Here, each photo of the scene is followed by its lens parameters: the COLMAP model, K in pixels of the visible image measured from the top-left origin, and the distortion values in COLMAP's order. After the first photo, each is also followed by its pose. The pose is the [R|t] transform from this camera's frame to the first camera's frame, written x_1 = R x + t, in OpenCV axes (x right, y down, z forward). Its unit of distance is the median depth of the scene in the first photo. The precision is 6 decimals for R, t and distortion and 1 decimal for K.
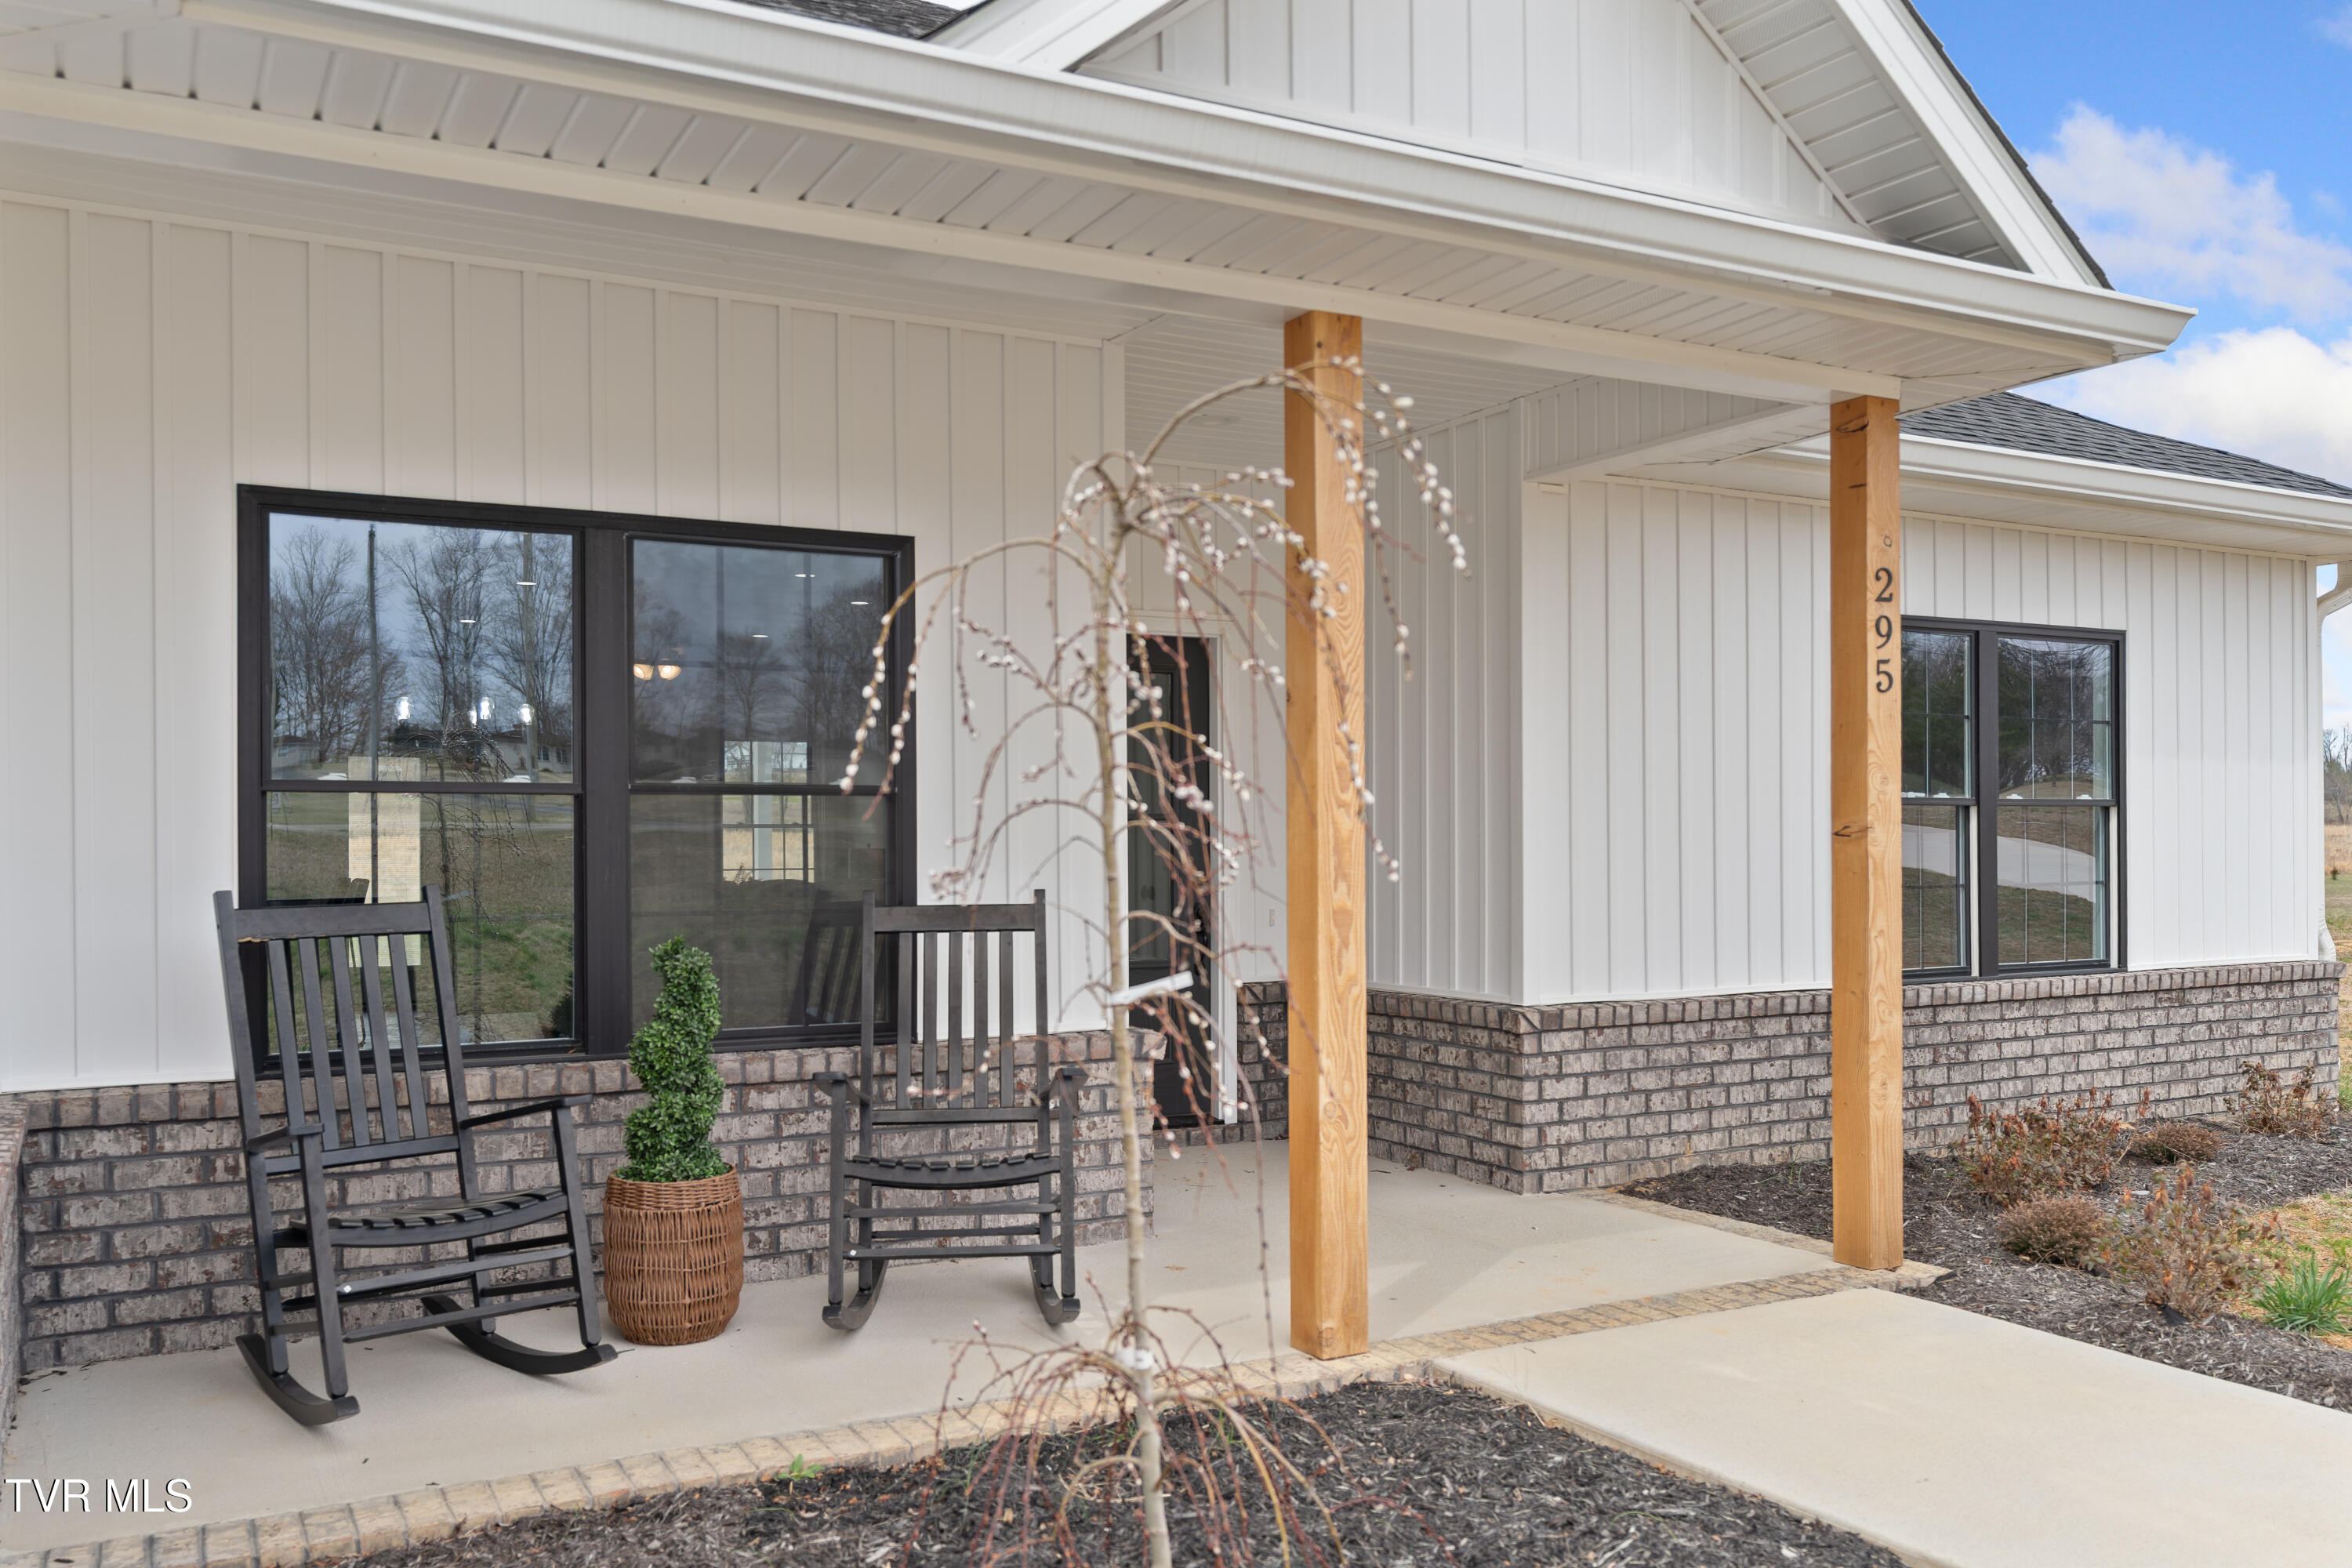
lens RADIAL K [[1954.7, 0, 1176.2], [0, 1954.7, 798.9], [0, 0, 1]] dist [-0.002673, -0.011352]
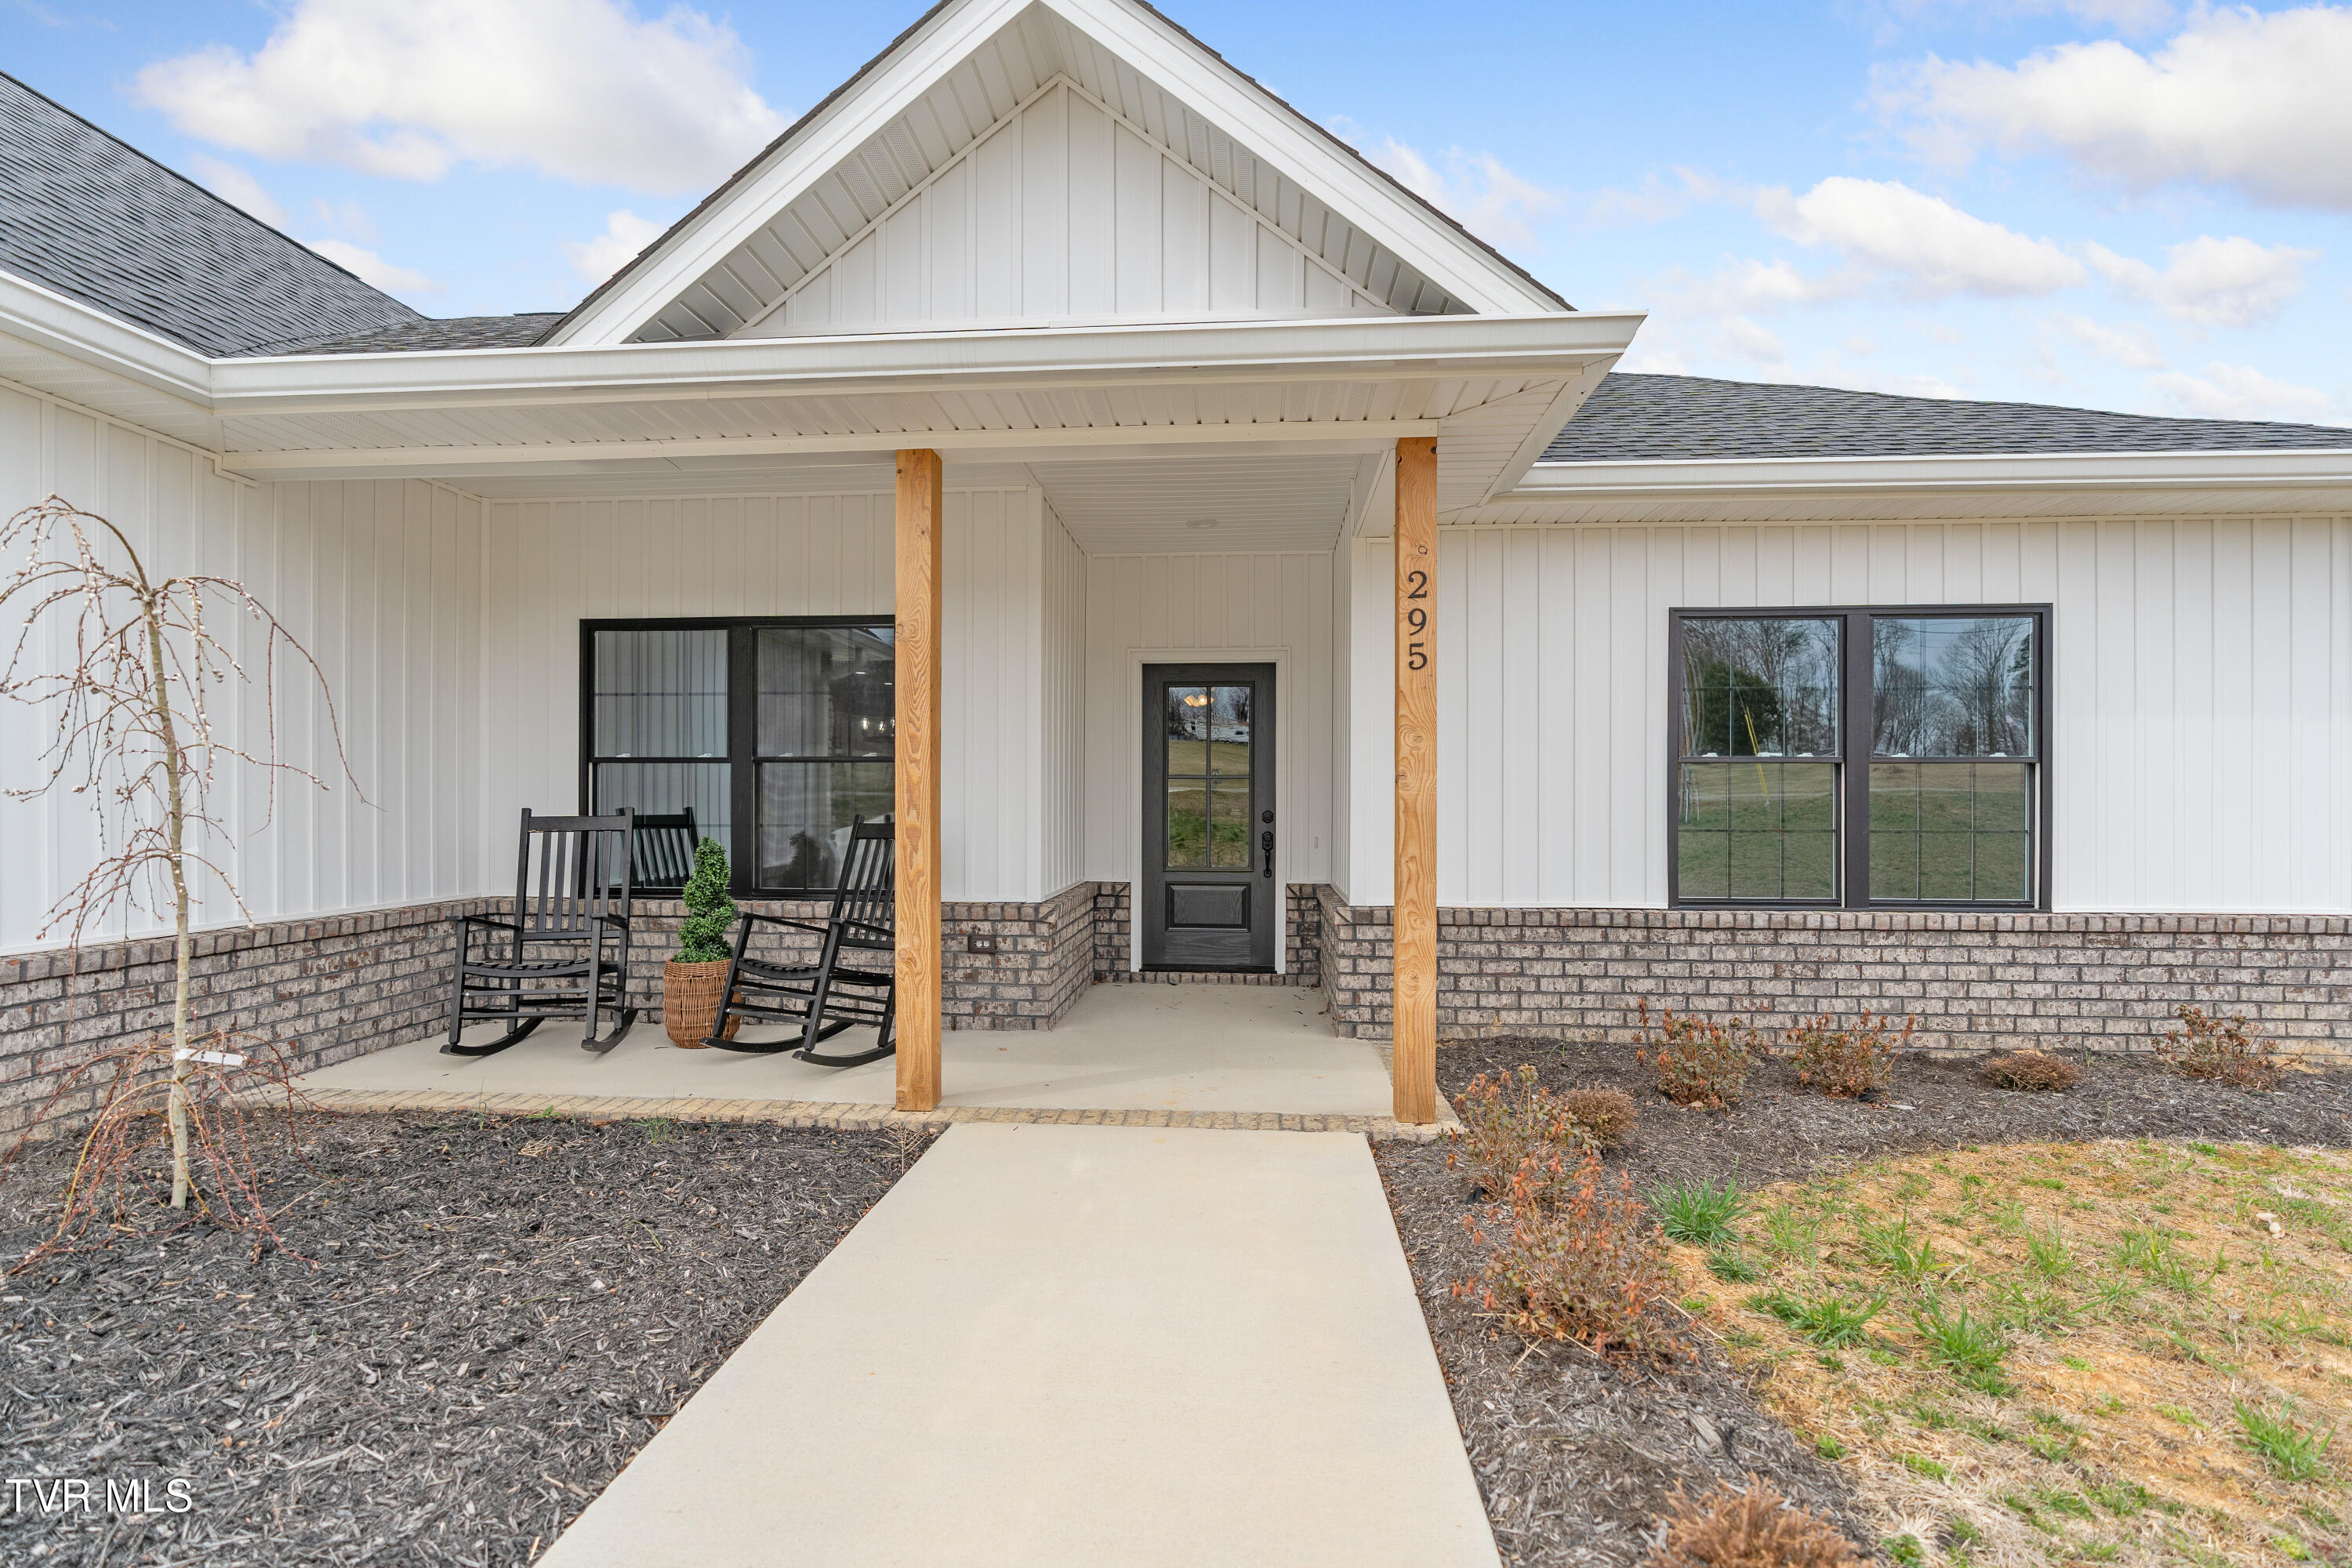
lens RADIAL K [[1097.3, 0, 1176.6], [0, 1097.3, 781.5], [0, 0, 1]] dist [-0.009809, 0.002718]
pose [[0.829640, -0.004954, -0.558276, 0.493572], [0.006008, 0.999982, 0.000056, 0.013525], [0.558266, -0.003401, 0.829655, 0.251426]]
